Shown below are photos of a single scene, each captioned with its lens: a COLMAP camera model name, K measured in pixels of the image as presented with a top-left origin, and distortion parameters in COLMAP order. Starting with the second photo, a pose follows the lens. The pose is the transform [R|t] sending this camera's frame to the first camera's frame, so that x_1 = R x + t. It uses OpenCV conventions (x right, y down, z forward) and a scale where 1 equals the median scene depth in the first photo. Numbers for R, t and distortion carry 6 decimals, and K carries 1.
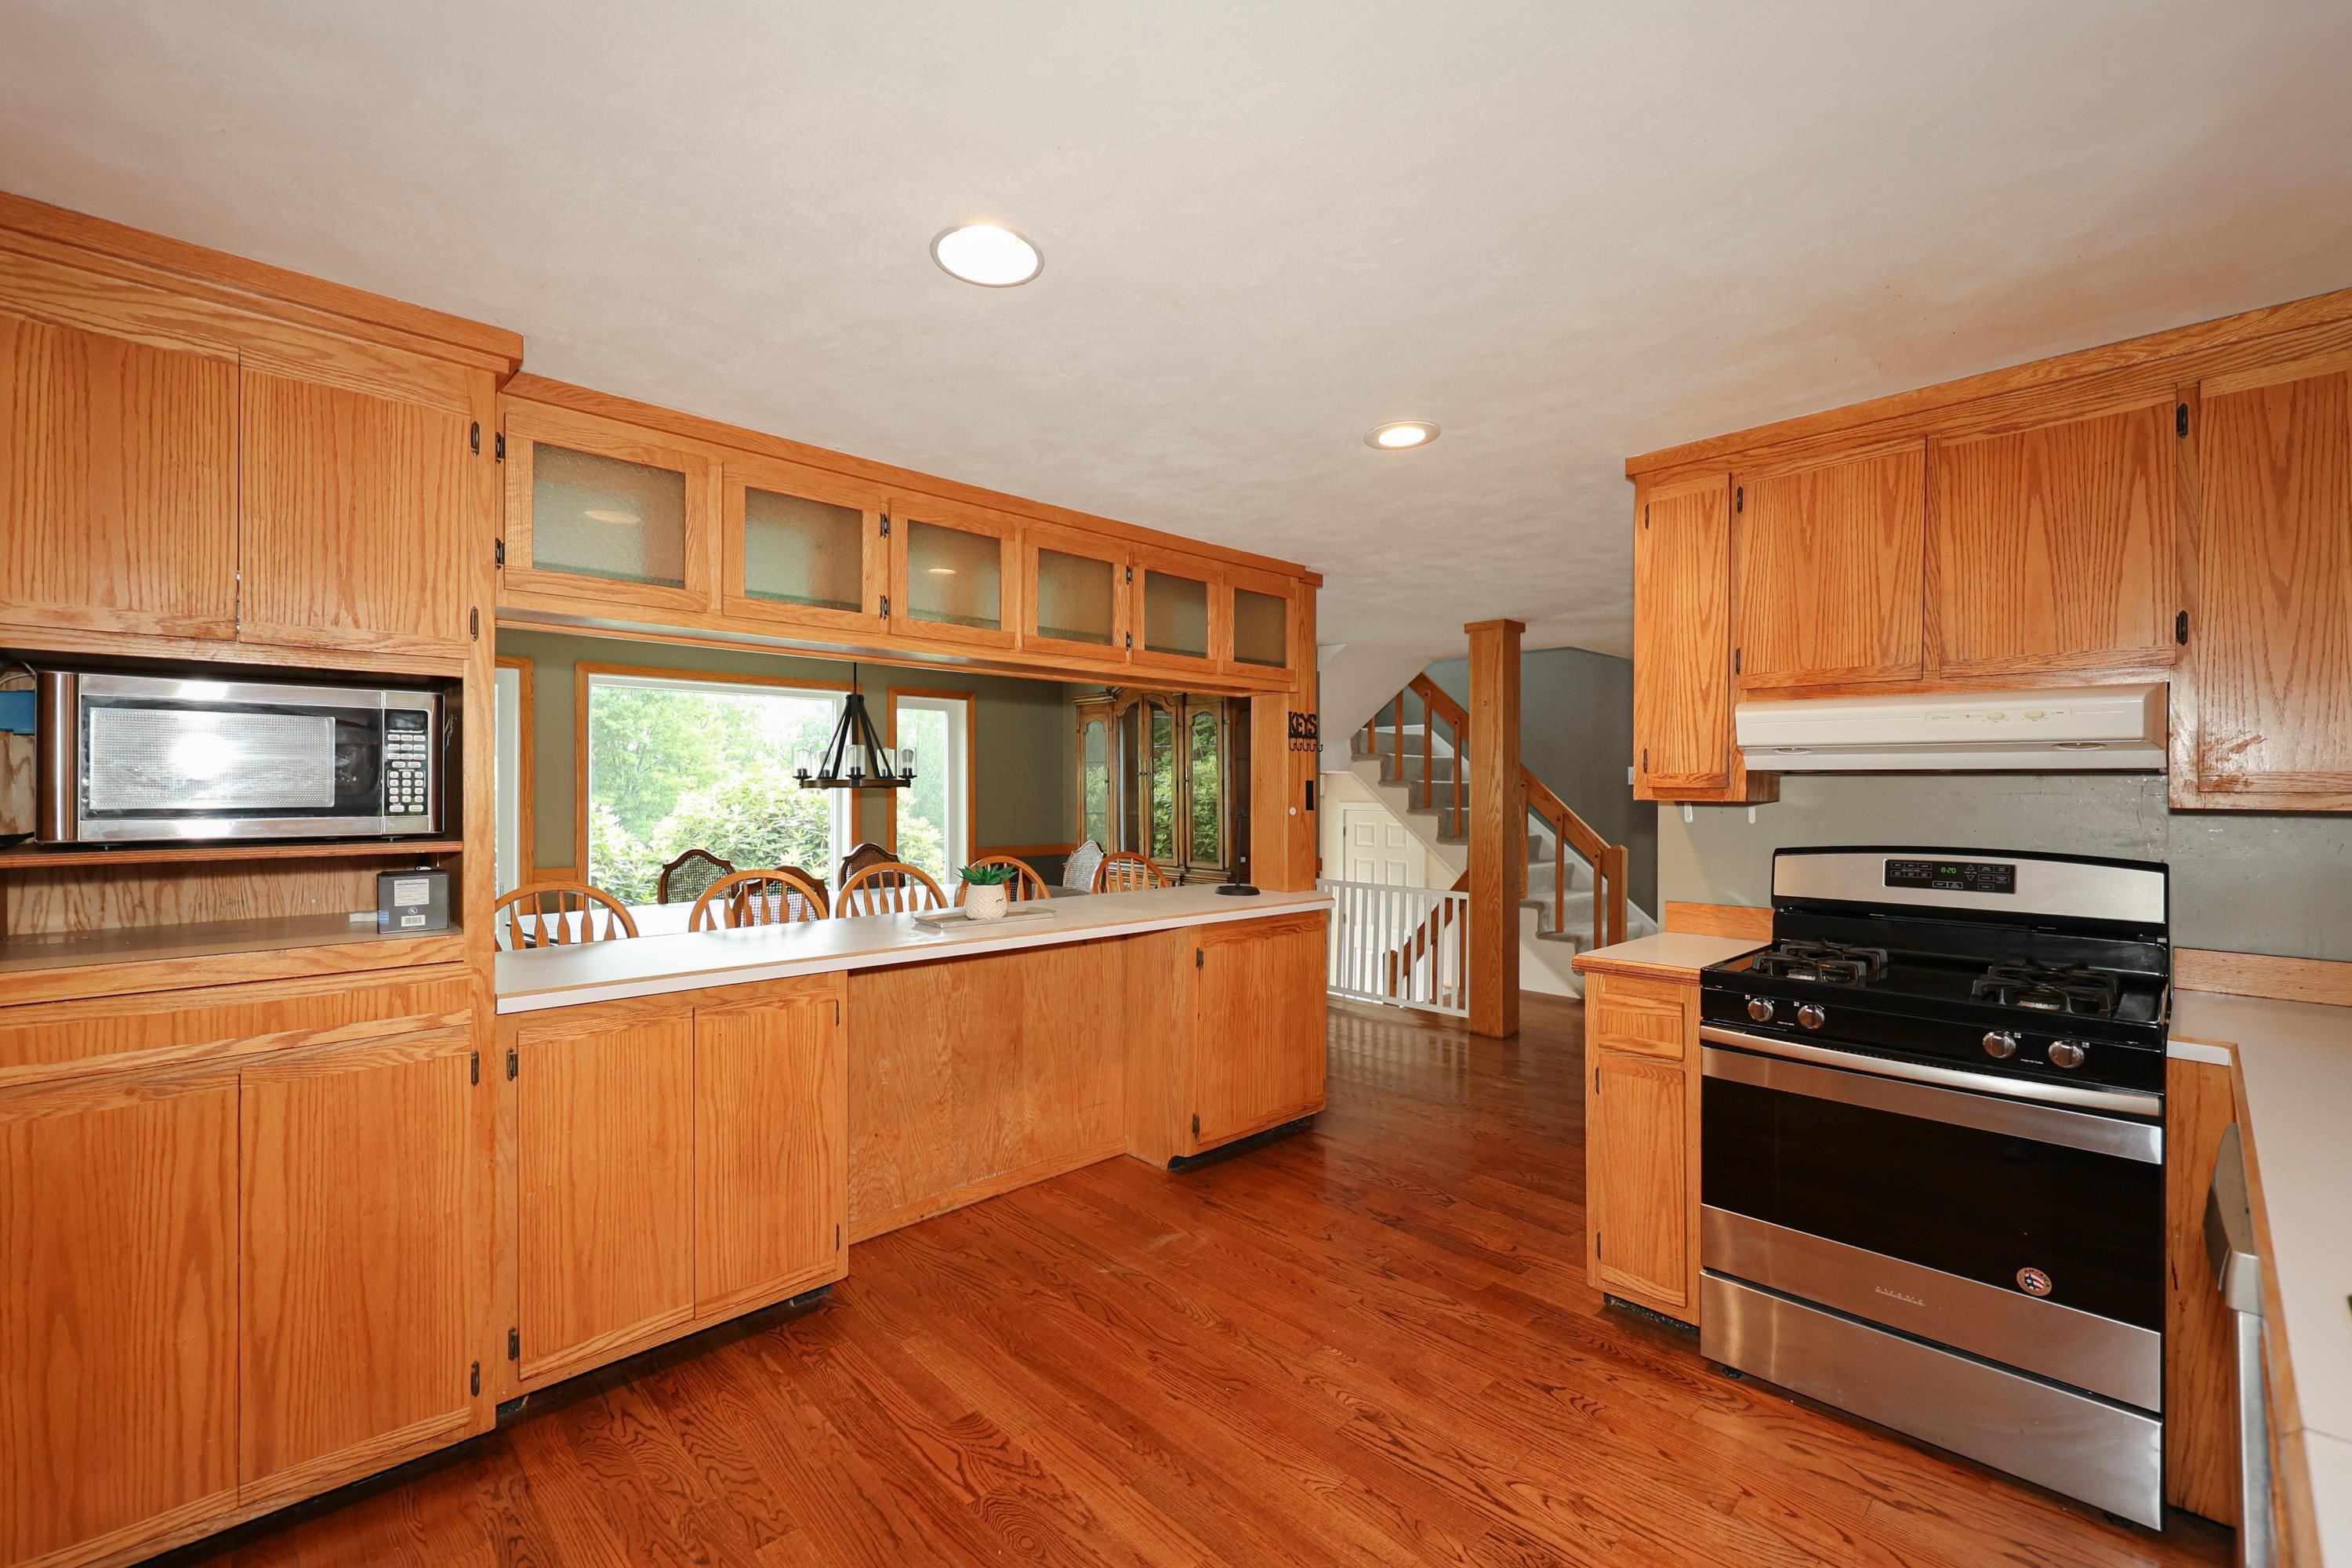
lens RADIAL K [[993.9, 0, 1190.9], [0, 993.9, 787.4], [0, 0, 1]] dist [0.009822, 0.000301]
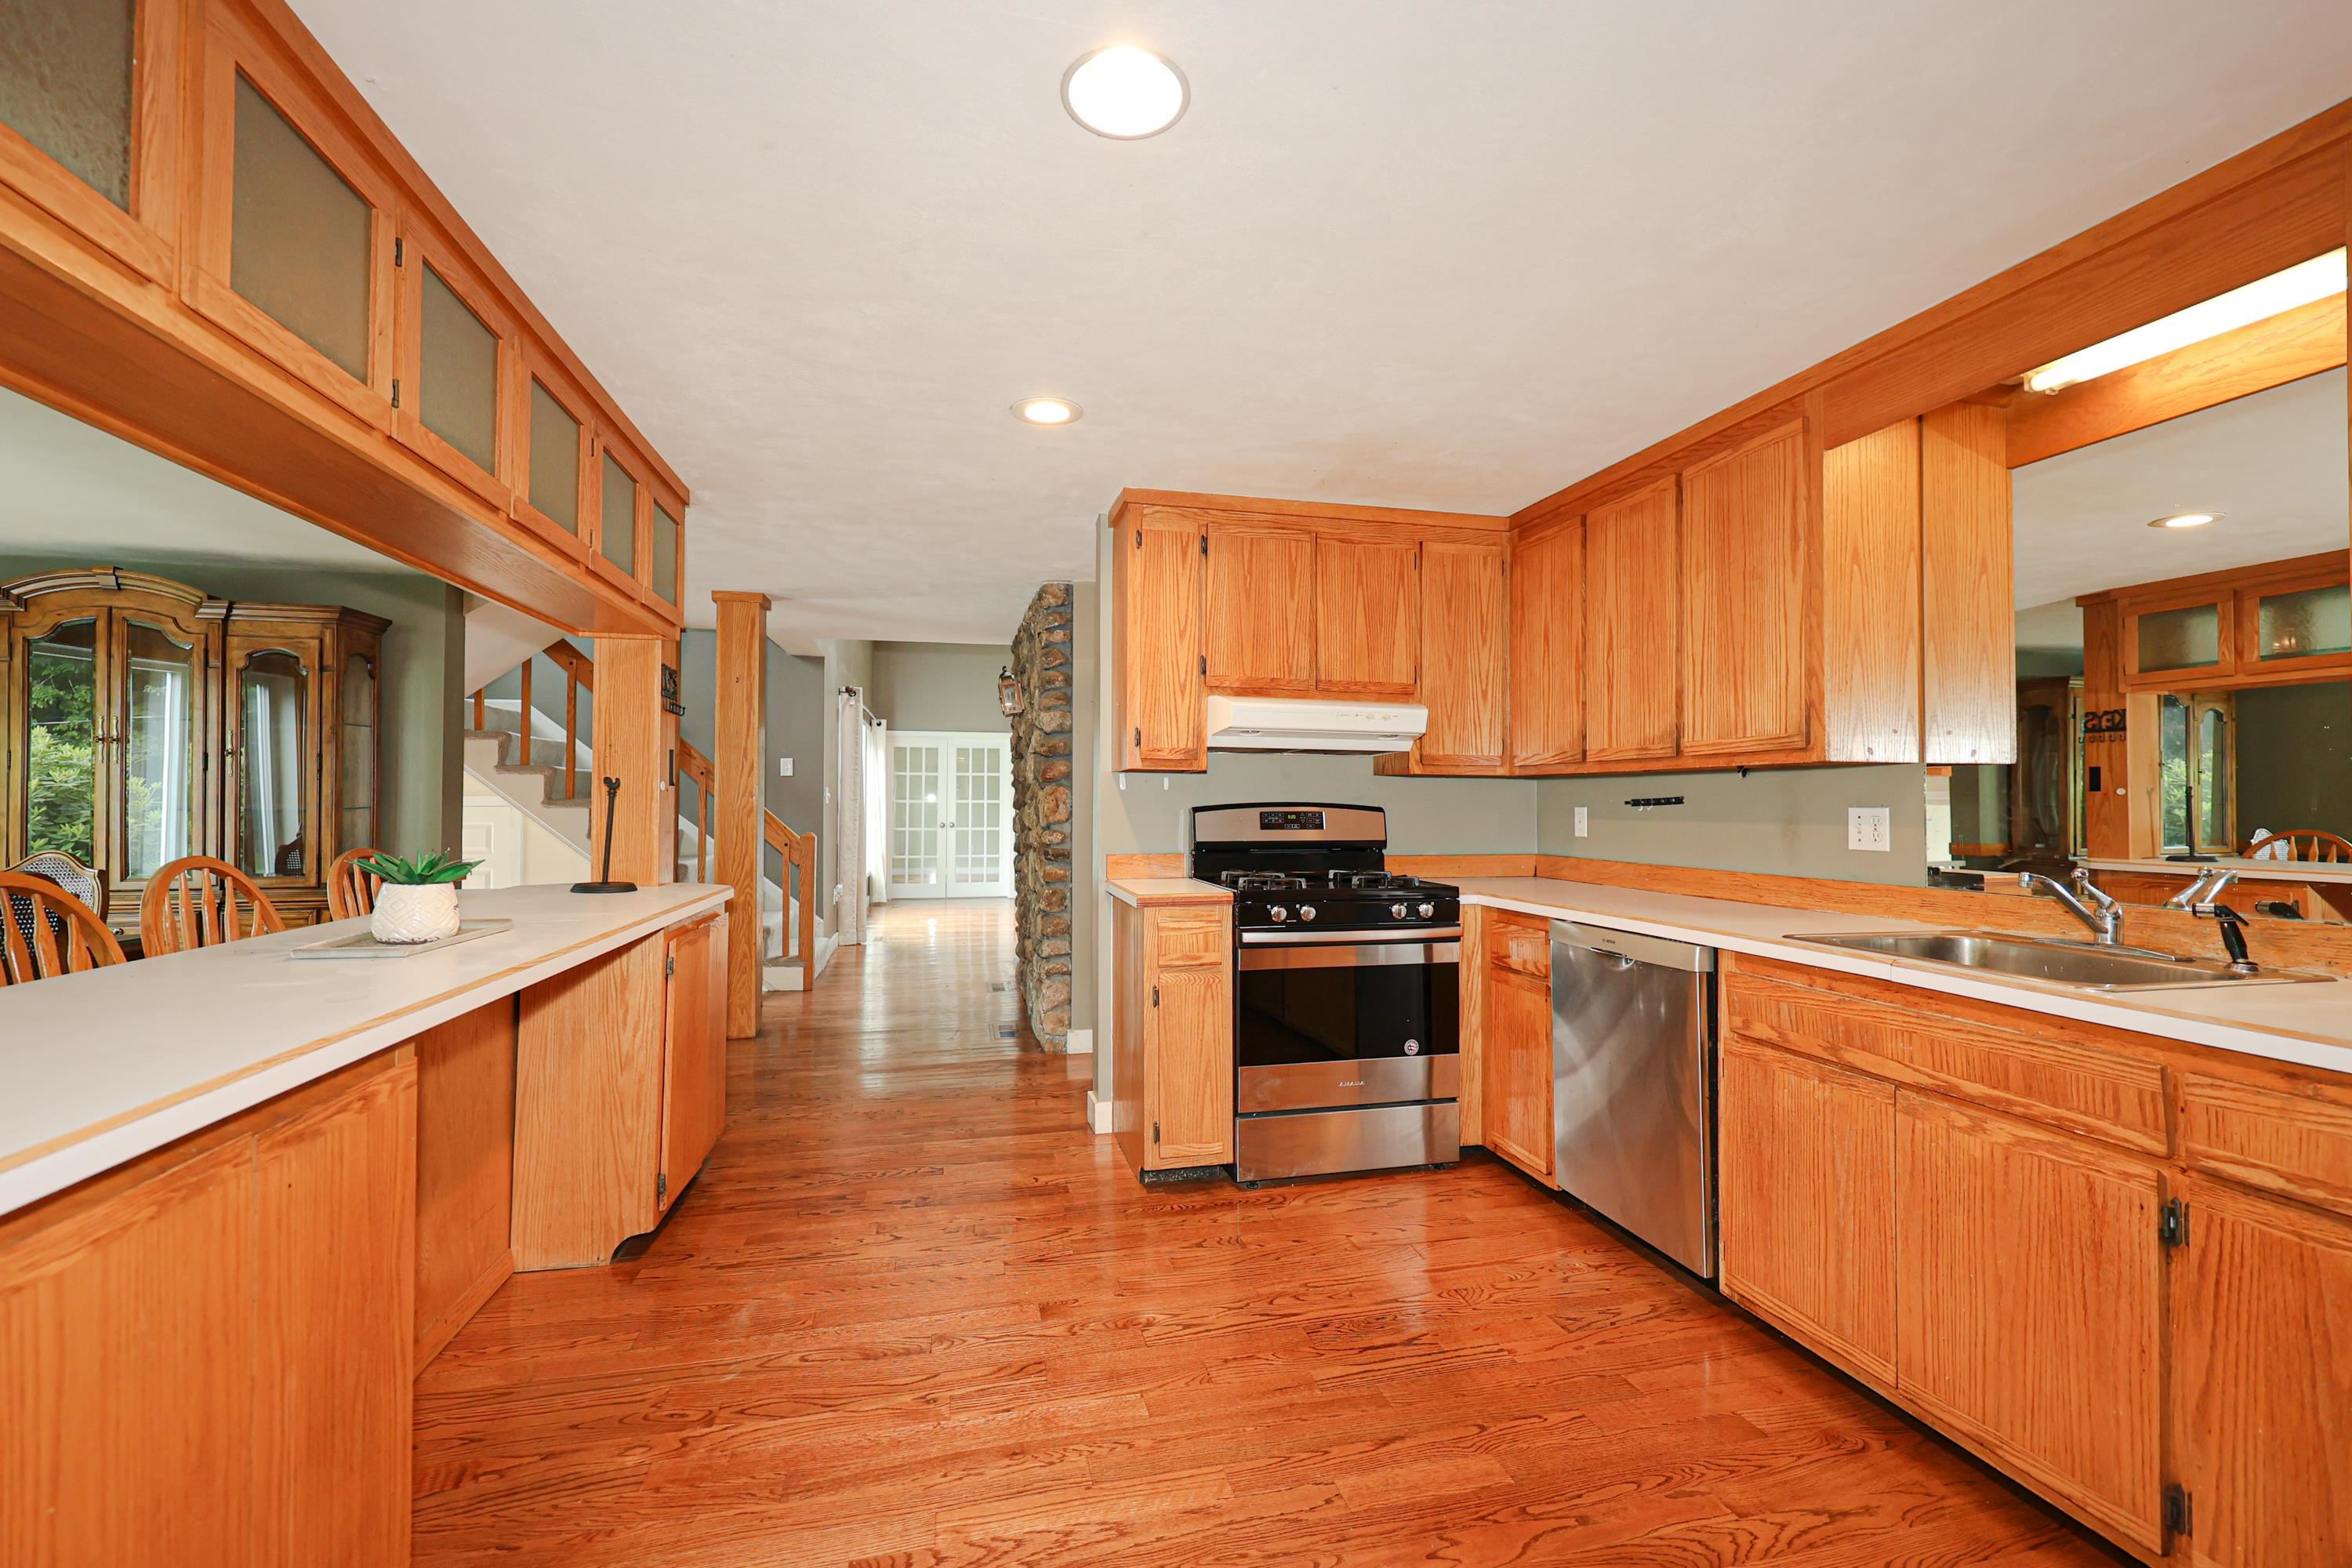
lens RADIAL K [[993.9, 0, 1190.9], [0, 993.9, 787.4], [0, 0, 1]] dist [0.009822, 0.000301]
pose [[0.512513, 0.010891, 0.858611, -0.621677], [-0.002493, 0.999934, -0.011196, 0.054013], [-0.858676, 0.003598, 0.512506, 0.348180]]
